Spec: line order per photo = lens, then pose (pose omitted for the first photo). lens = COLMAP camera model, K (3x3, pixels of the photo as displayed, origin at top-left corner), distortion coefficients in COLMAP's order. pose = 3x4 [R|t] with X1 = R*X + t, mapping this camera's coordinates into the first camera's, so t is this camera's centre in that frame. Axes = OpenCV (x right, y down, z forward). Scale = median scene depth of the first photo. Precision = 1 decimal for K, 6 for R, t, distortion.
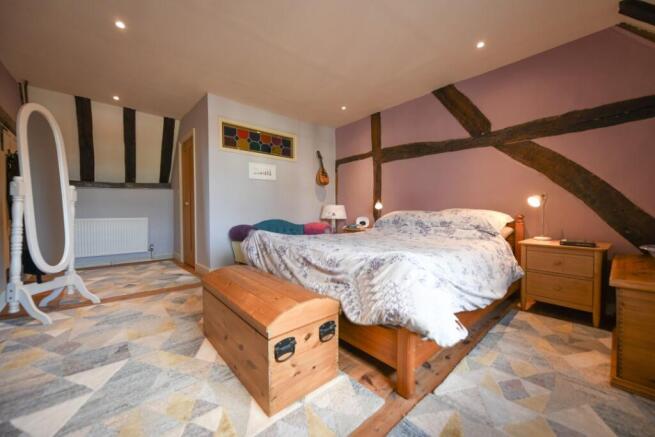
lens RADIAL K [[265.0, 0, 330.0], [0, 265.0, 209.7], [0, 0, 1]] dist [0.025547, 0.011613]
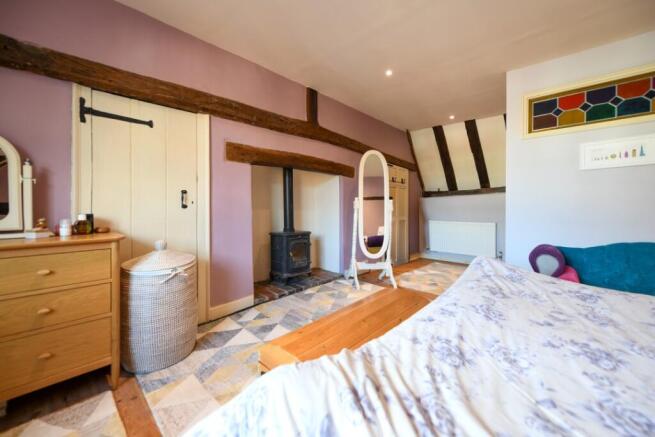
lens RADIAL K [[265.0, 0, 330.0], [0, 265.0, 209.7], [0, 0, 1]] dist [0.025547, 0.011613]
pose [[0.126837, 0.002209, -0.991921, 0.262784], [0.002804, 0.999993, 0.002585, -0.028481], [0.991920, -0.003109, 0.126830, 0.359572]]
